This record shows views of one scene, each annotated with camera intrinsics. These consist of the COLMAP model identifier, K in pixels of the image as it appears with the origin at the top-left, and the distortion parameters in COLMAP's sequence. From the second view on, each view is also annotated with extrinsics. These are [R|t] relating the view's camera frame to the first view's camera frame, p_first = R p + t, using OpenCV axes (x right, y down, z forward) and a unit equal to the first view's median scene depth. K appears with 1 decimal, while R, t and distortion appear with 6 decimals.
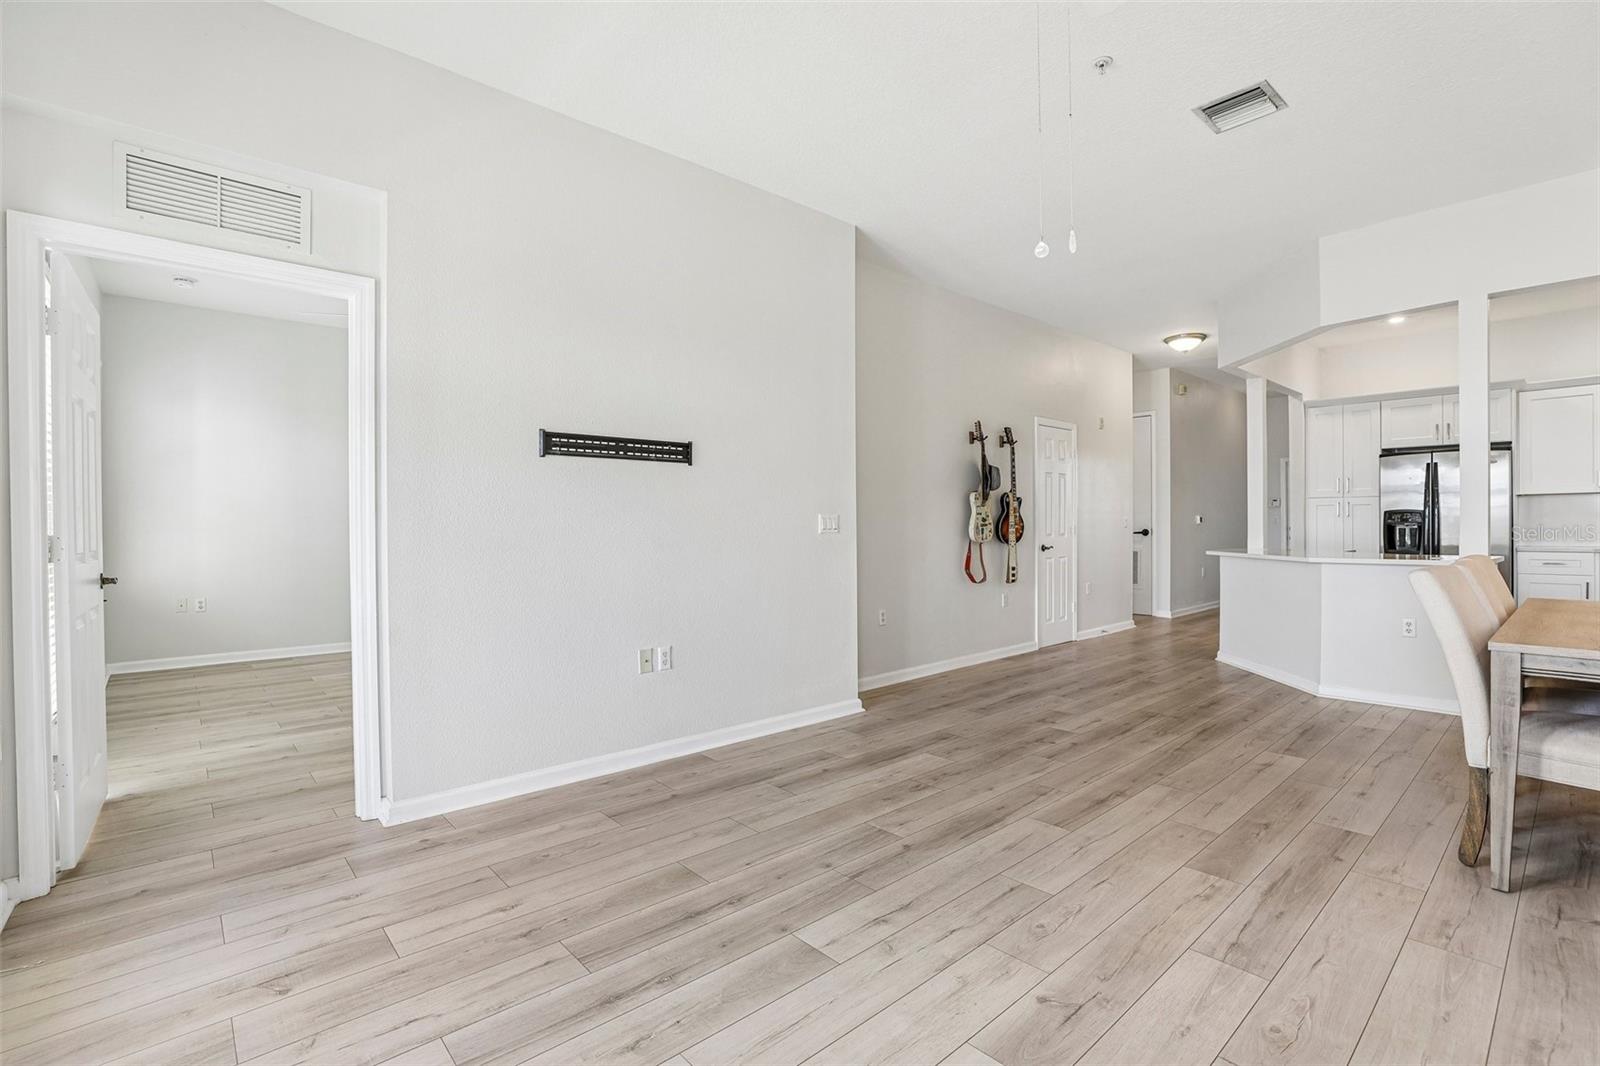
lens RADIAL K [[728.3, 0, 810.5], [0, 728.3, 531.4], [0, 0, 1]] dist [-0.037373, 0.010629]
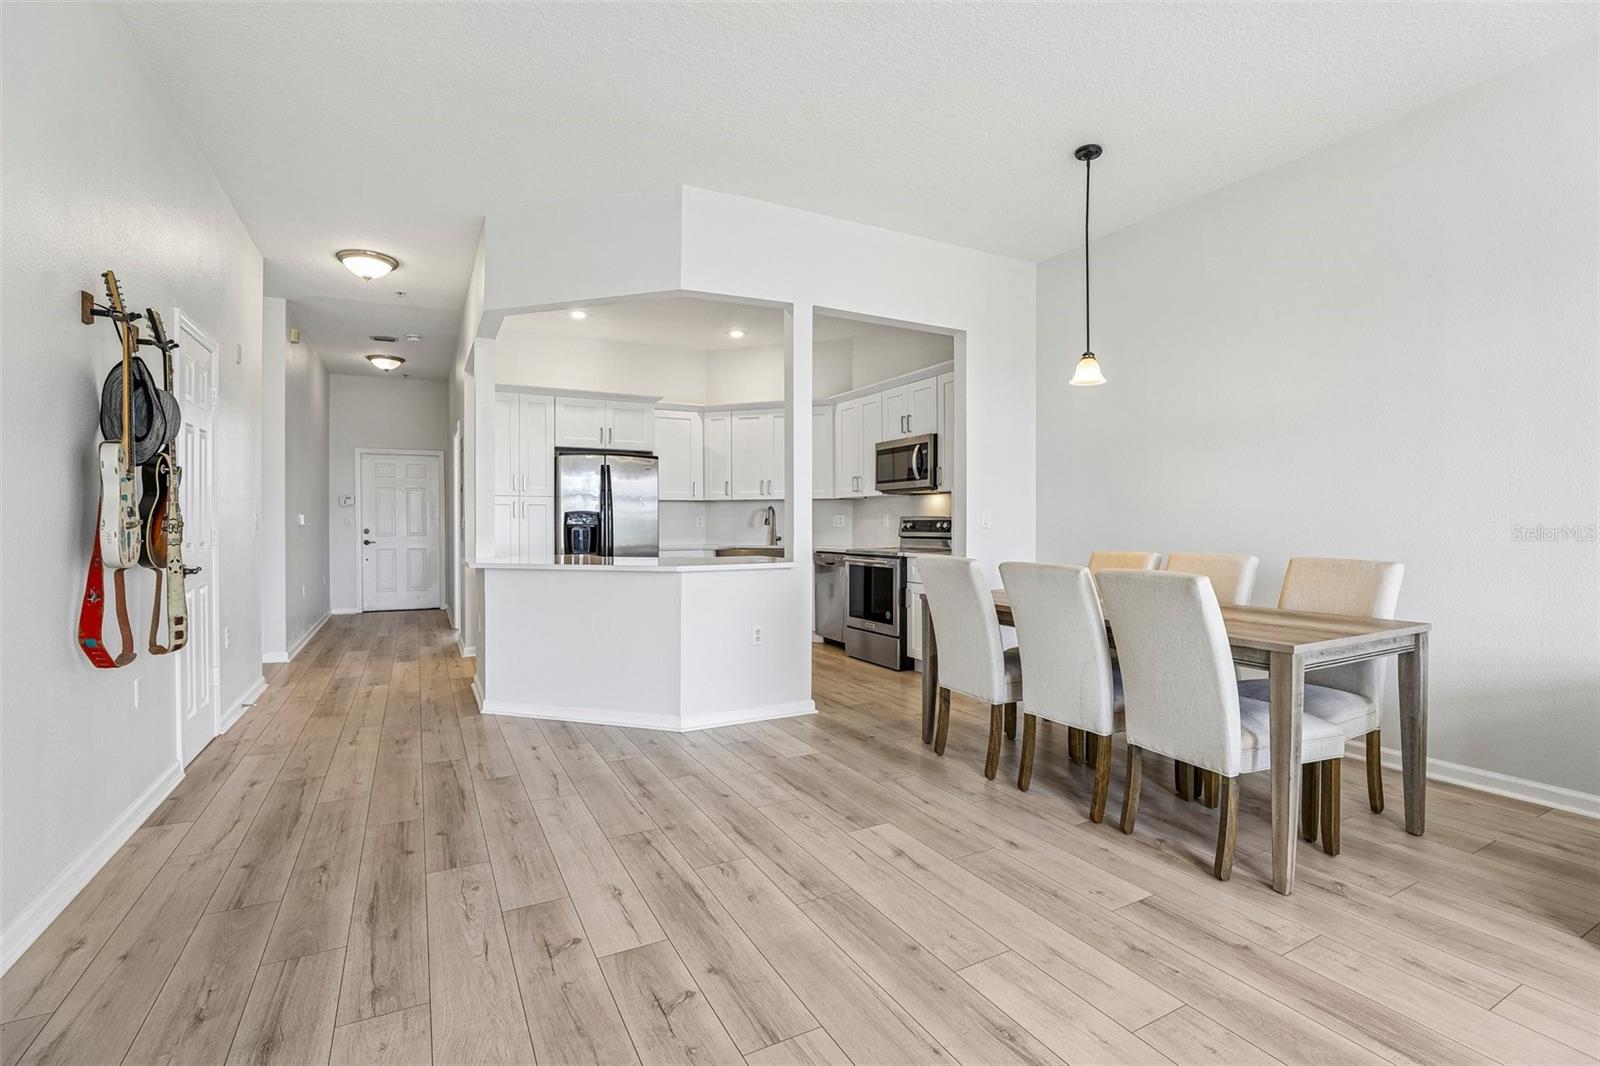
lens RADIAL K [[728.3, 0, 795.6], [0, 728.3, 525.8], [0, 0, 1]] dist [-0.037373, 0.010629]
pose [[0.248102, 0.003666, 0.968727, -0.060598], [0.008072, 0.999950, -0.005852, -0.002804], [-0.968700, 0.009272, 0.248060, 0.523063]]
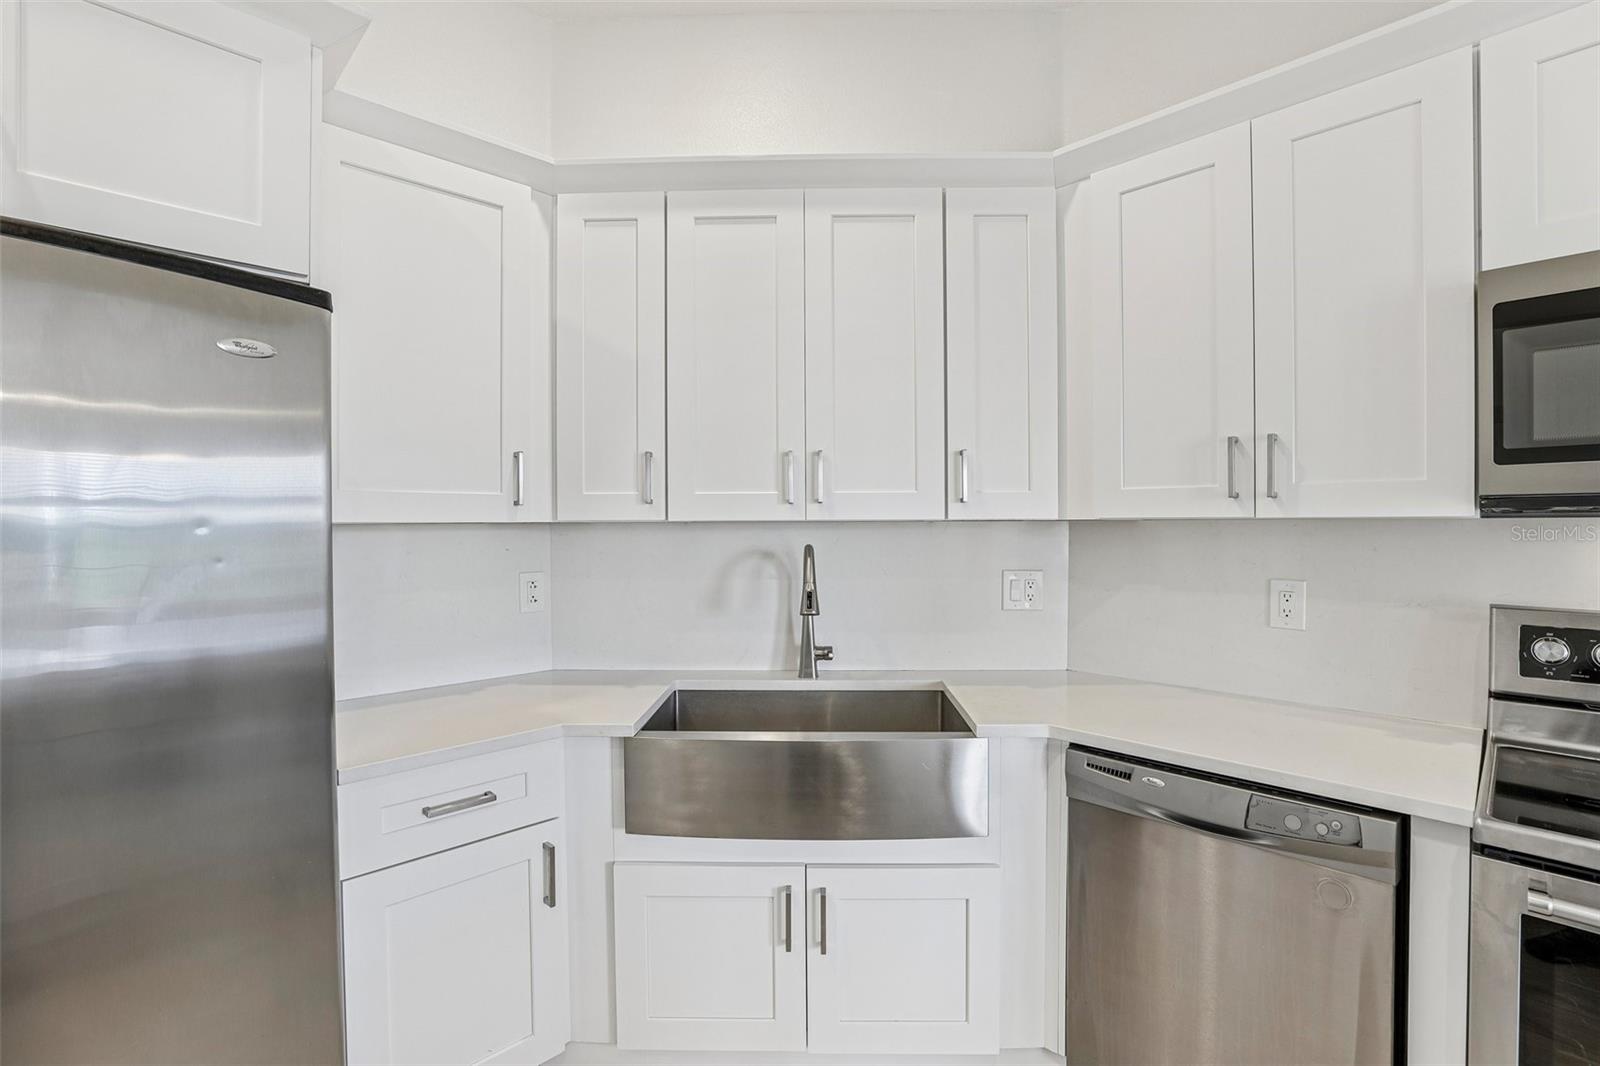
lens RADIAL K [[728.3, 0, 799.6], [0, 728.3, 529.2], [0, 0, 1]] dist [-0.037373, 0.010629]
pose [[-0.035542, -0.000124, 0.999368, 0.794663], [0.010584, 0.999944, 0.000501, -0.052053], [-0.999312, 0.010595, -0.035538, 0.893242]]
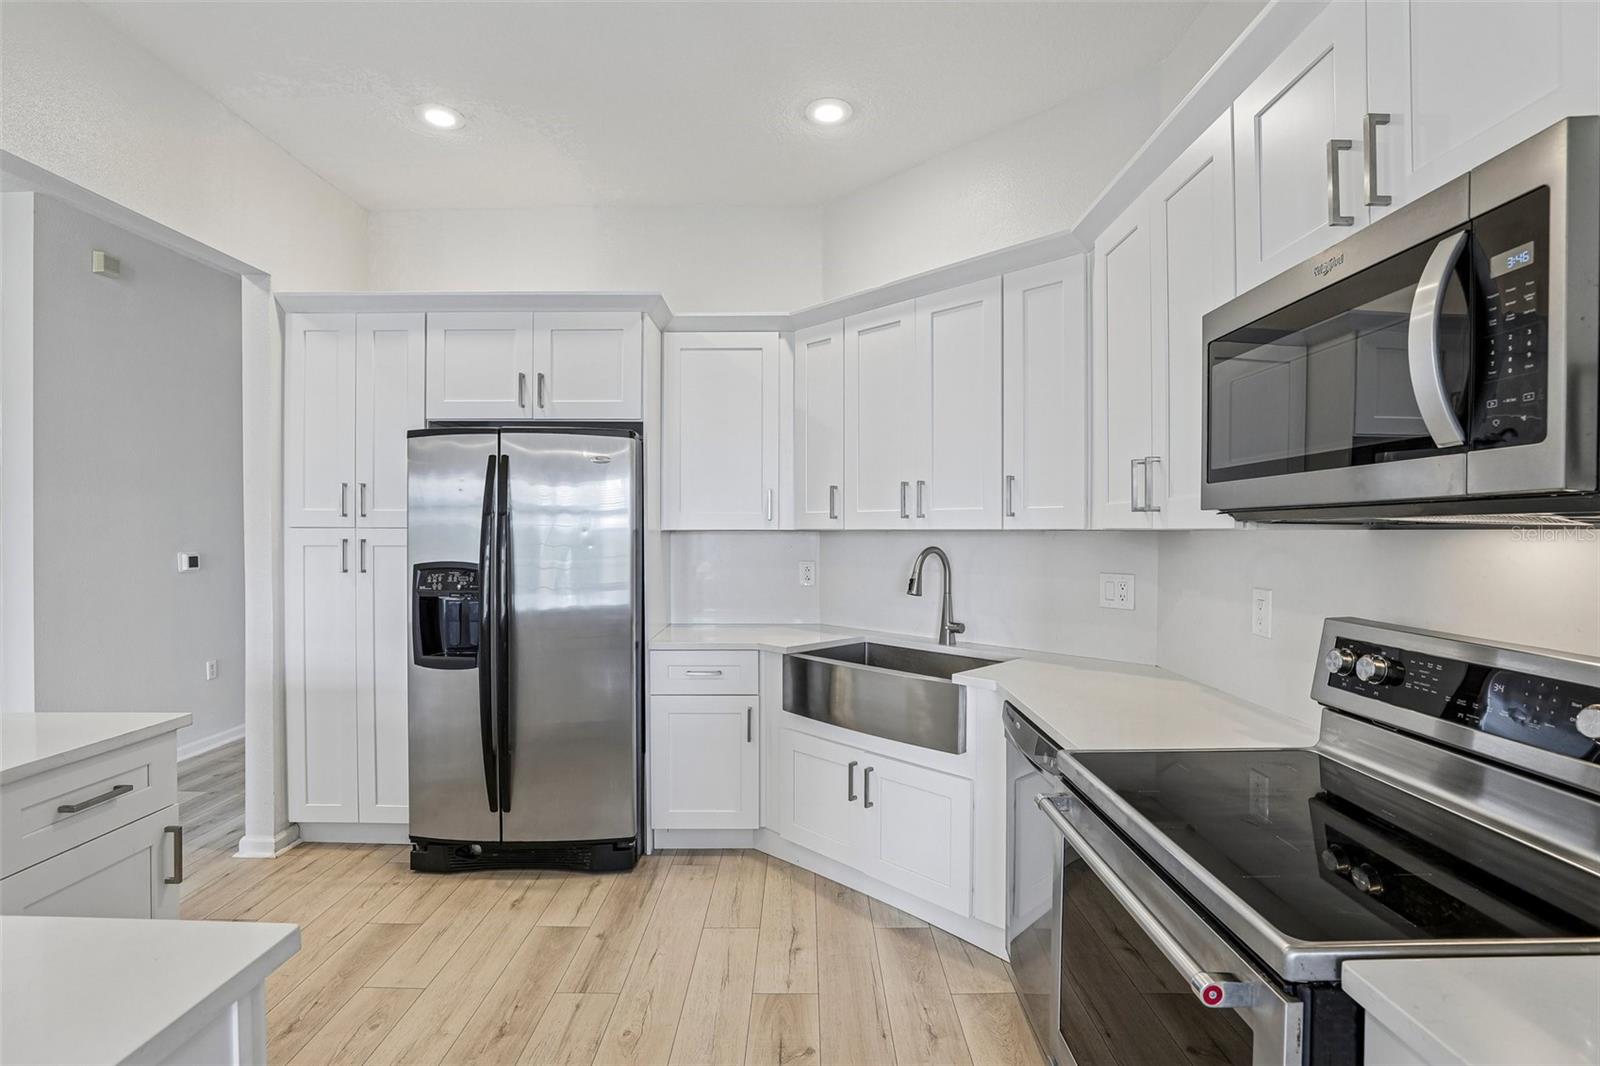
lens RADIAL K [[728.3, 0, 811.1], [0, 728.3, 537.2], [0, 0, 1]] dist [-0.037373, 0.010629]
pose [[0.669194, 0.001778, 0.743085, 0.725399], [-0.001689, 0.999998, -0.000872, -0.050204], [-0.743086, -0.000672, 0.669196, 0.606605]]
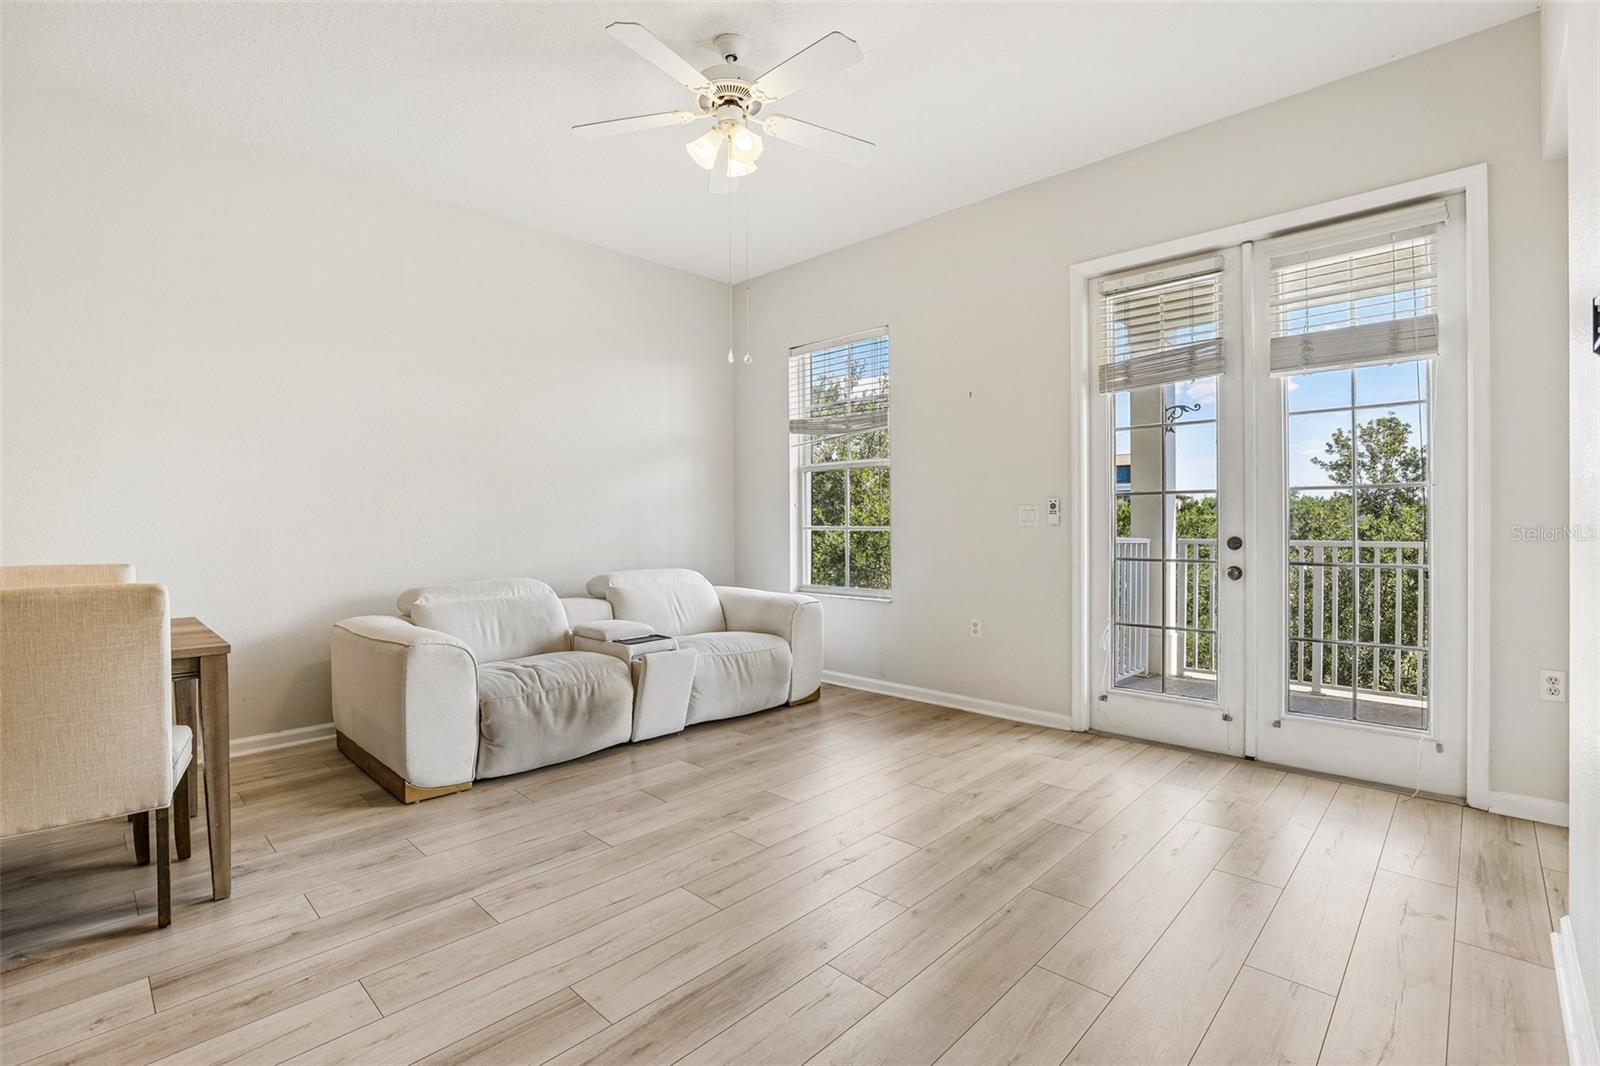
lens RADIAL K [[728.3, 0, 802.4], [0, 728.3, 531.8], [0, 0, 1]] dist [-0.037373, 0.010629]
pose [[-0.997468, 0.014275, -0.069665, 0.086519], [0.012750, 0.999670, 0.022293, -0.004392], [0.069960, 0.021348, -0.997321, 0.750512]]
